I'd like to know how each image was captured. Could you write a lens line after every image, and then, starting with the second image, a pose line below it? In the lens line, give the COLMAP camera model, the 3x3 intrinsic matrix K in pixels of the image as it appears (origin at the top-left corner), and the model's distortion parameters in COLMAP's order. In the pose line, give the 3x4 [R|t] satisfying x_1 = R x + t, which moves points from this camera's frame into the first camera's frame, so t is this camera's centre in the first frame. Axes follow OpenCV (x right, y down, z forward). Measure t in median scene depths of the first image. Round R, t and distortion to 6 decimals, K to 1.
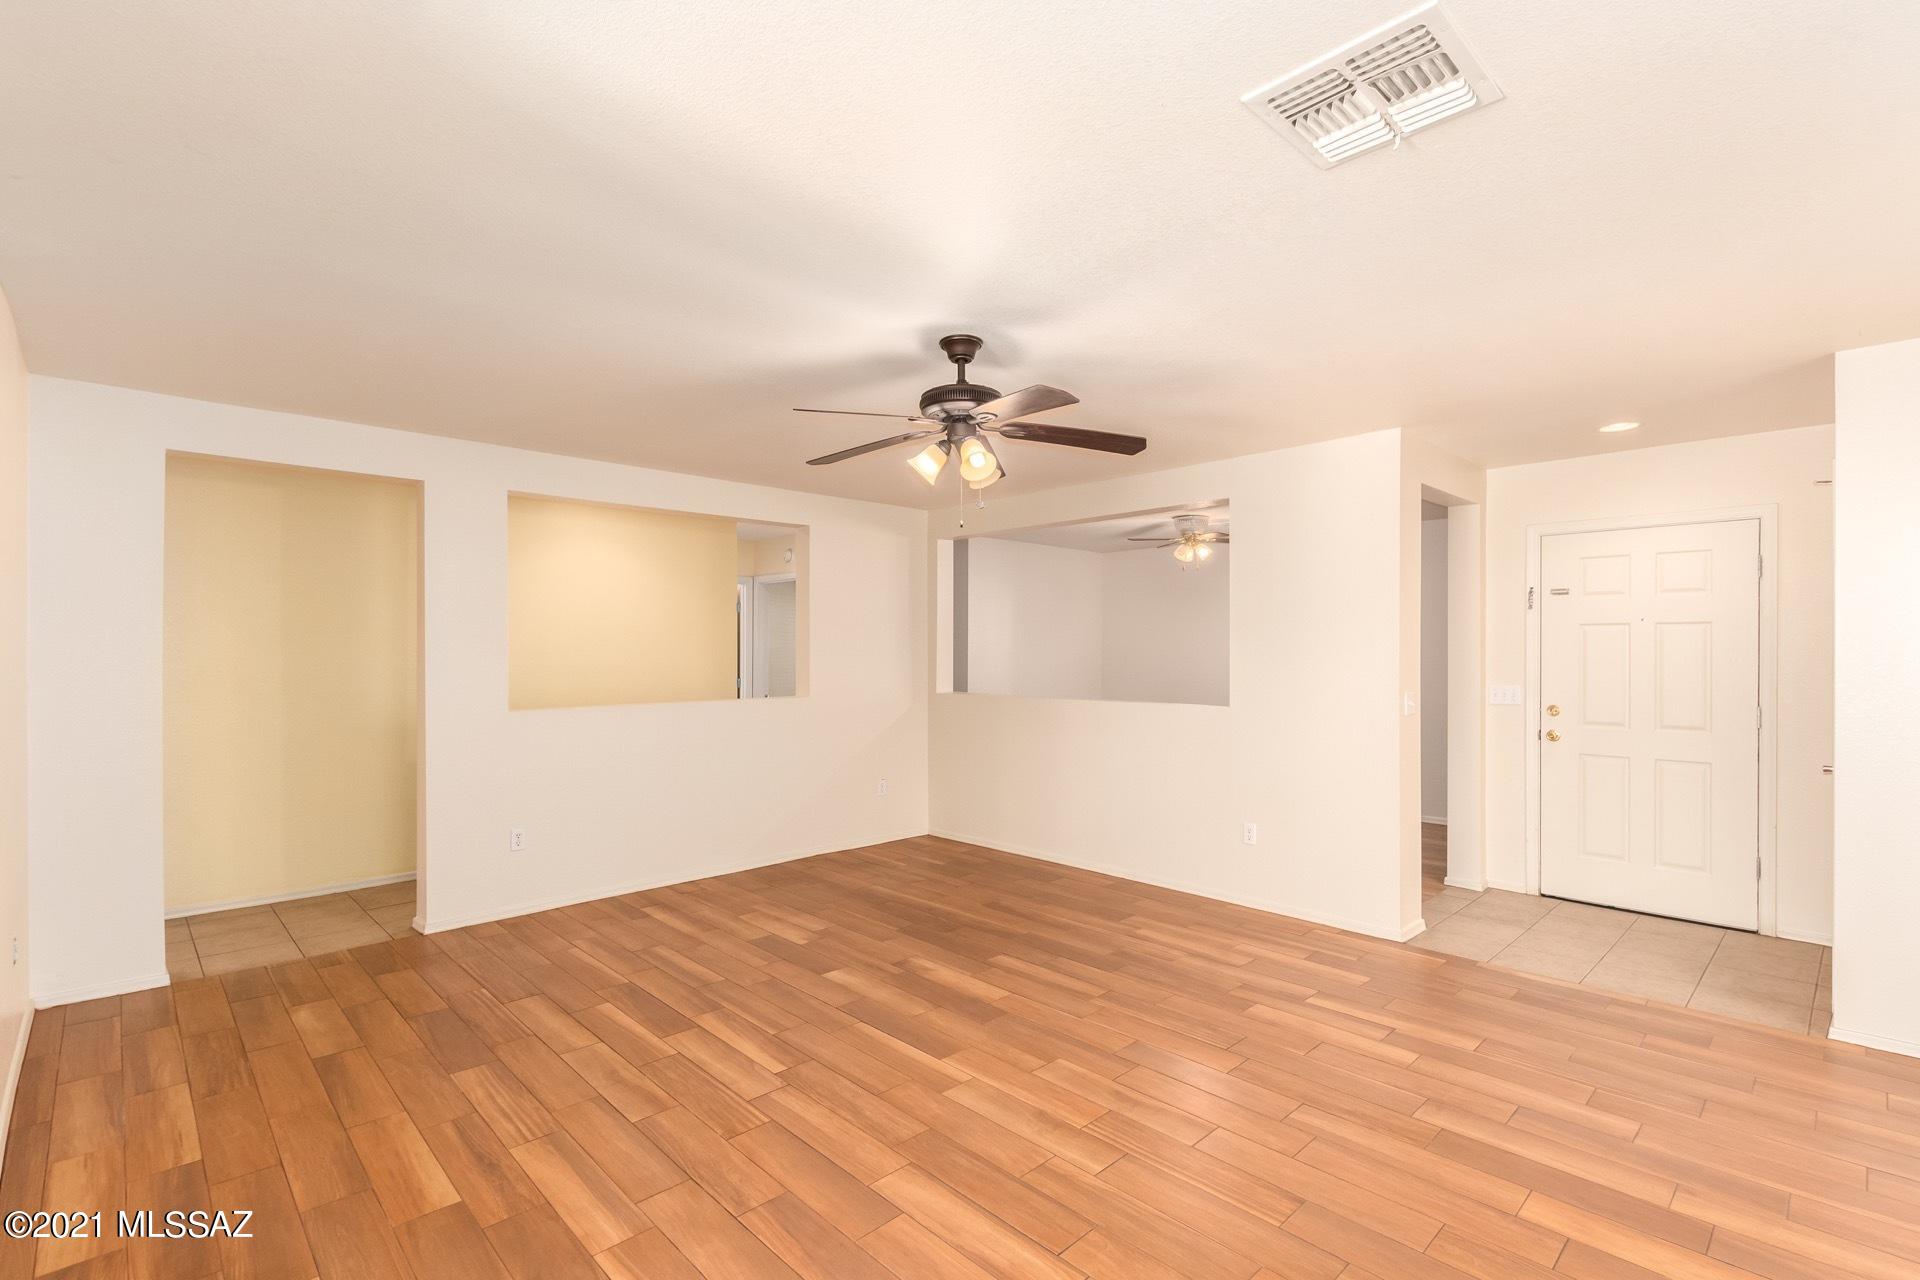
lens RADIAL K [[877.5, 0, 969.9], [0, 877.5, 644.6], [0, 0, 1]] dist [0.002734, -0.000059]
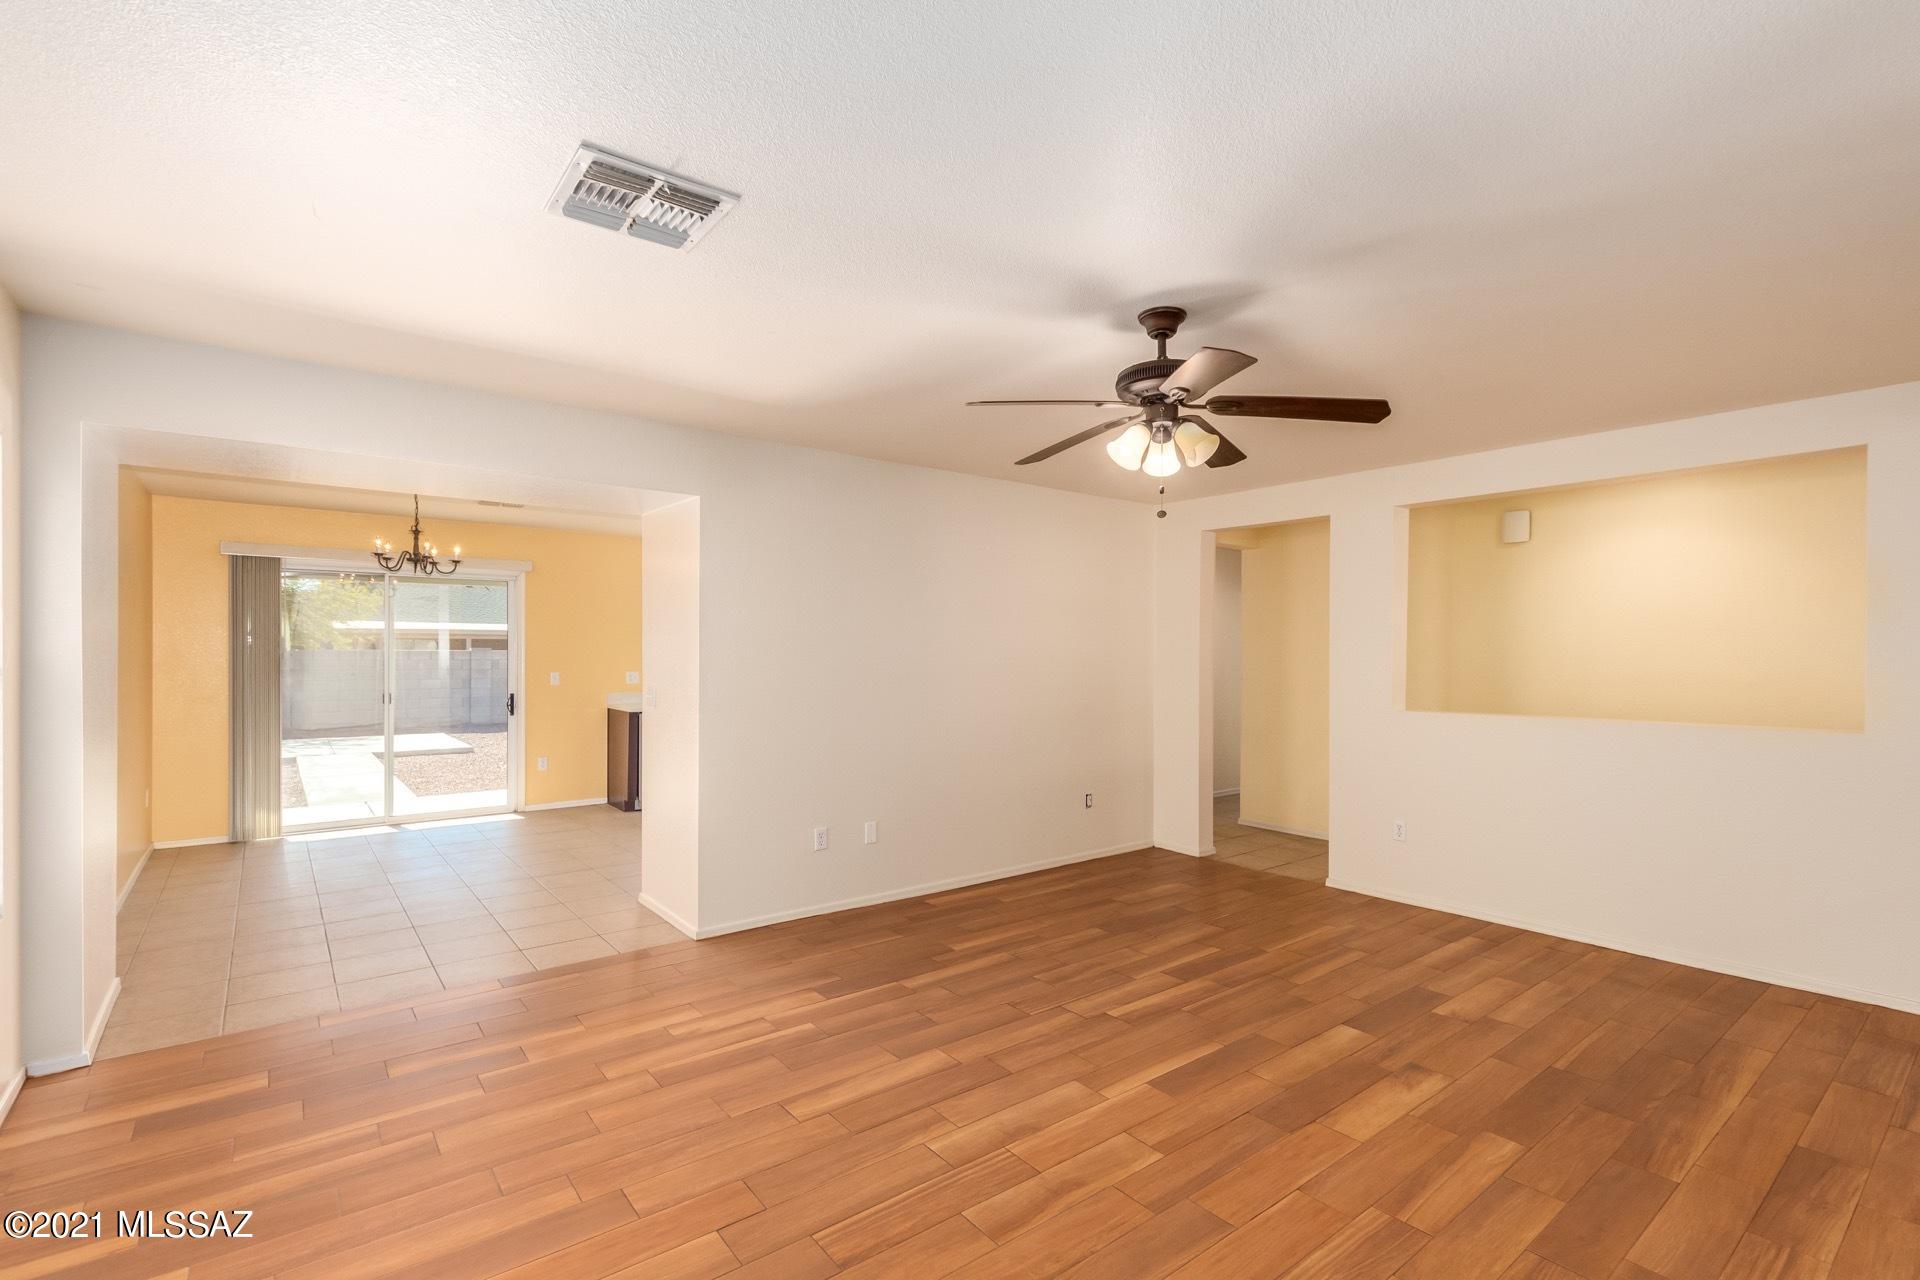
lens RADIAL K [[877.5, 0, 969.9], [0, 877.5, 644.6], [0, 0, 1]] dist [0.002734, -0.000059]
pose [[-0.101049, -0.009039, -0.994840, 0.789874], [0.000654, 0.999958, -0.009152, 0.005920], [0.994881, -0.001575, -0.101039, 0.766536]]
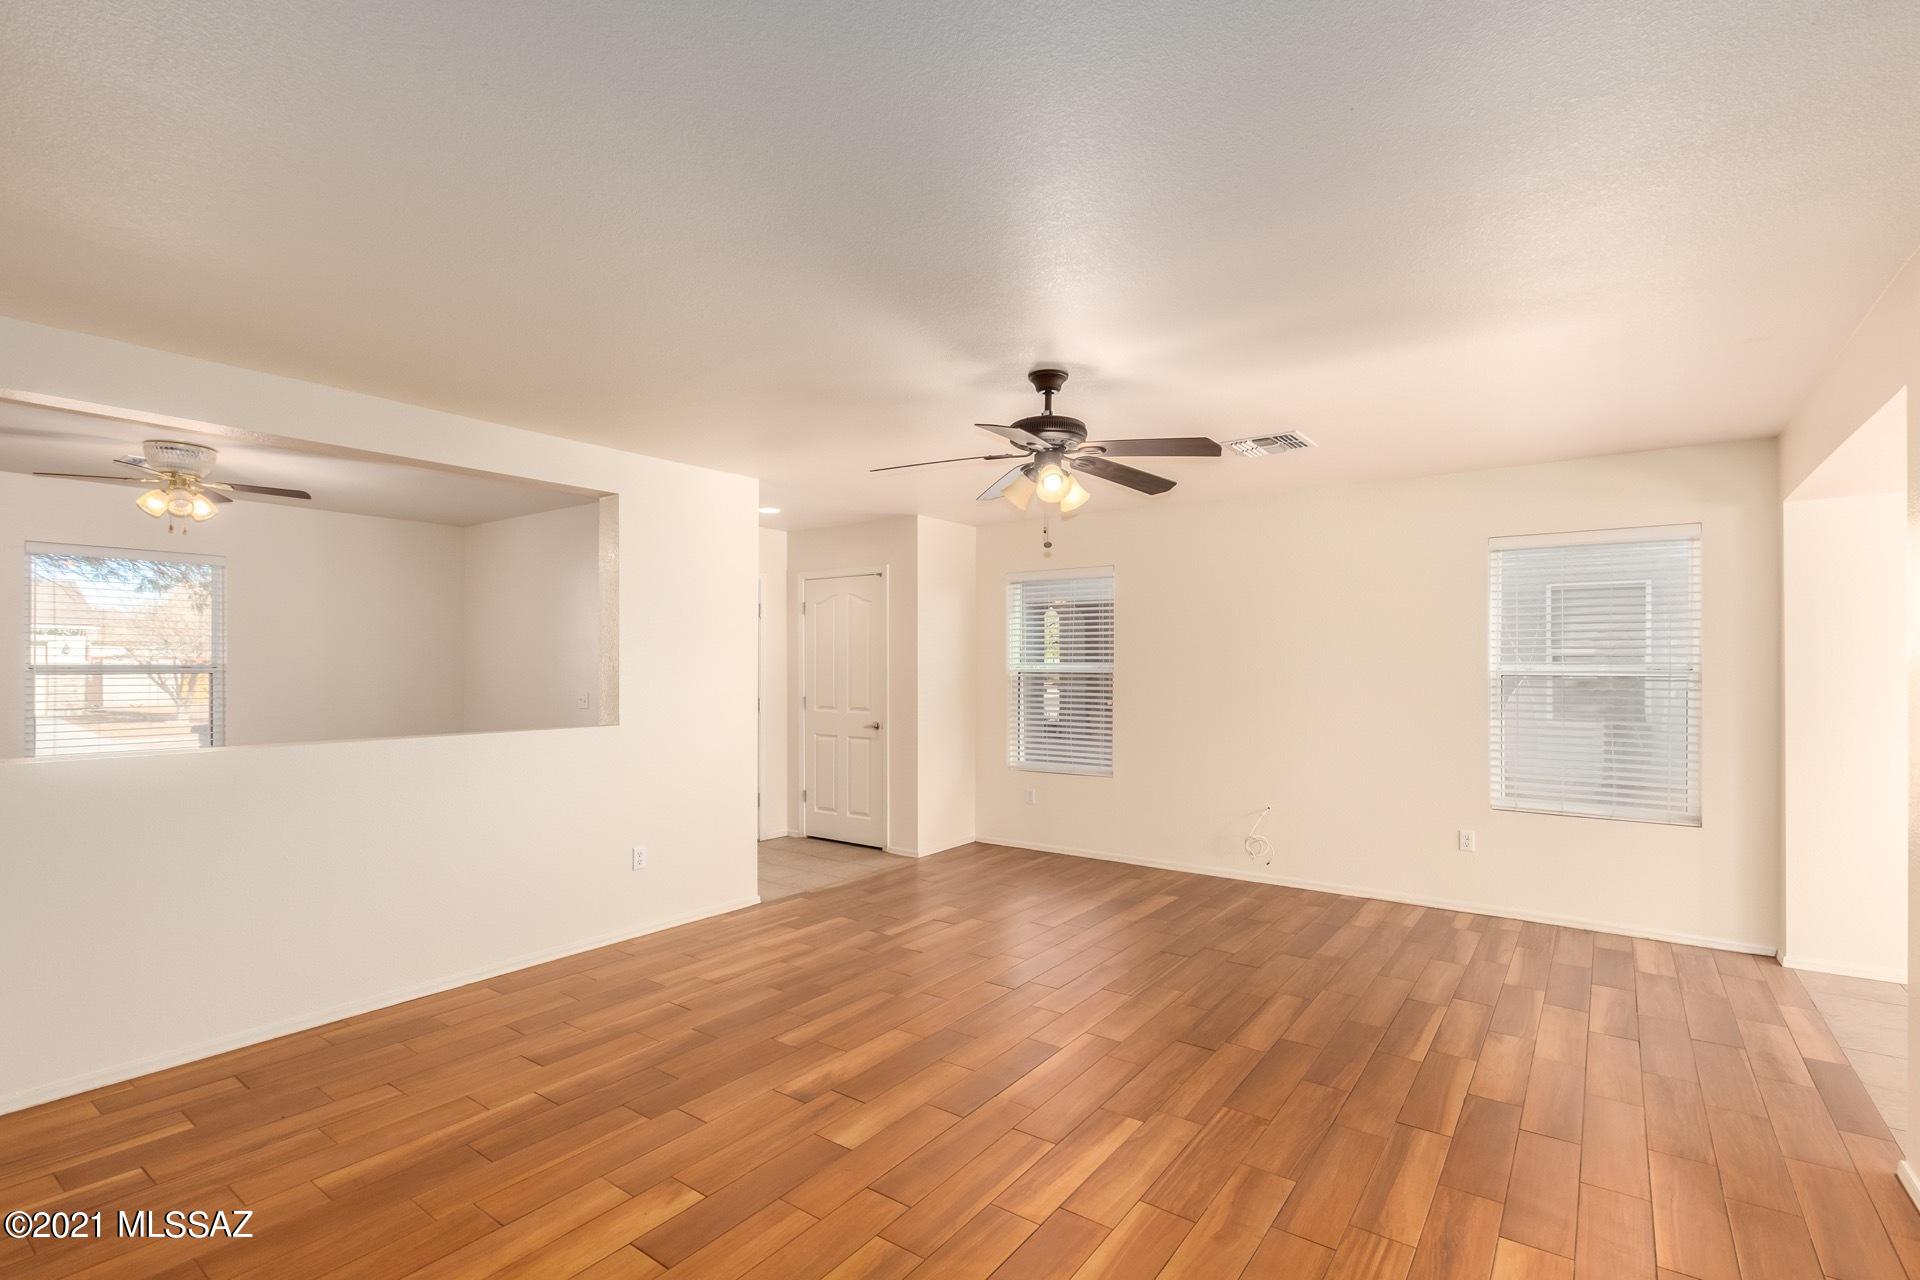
lens RADIAL K [[877.5, 0, 969.9], [0, 877.5, 644.6], [0, 0, 1]] dist [0.002734, -0.000059]
pose [[-0.168070, 0.020405, 0.985564, -0.905363], [-0.006495, 0.999741, -0.021807, 0.007078], [-0.985754, -0.010066, -0.167894, 1.092632]]
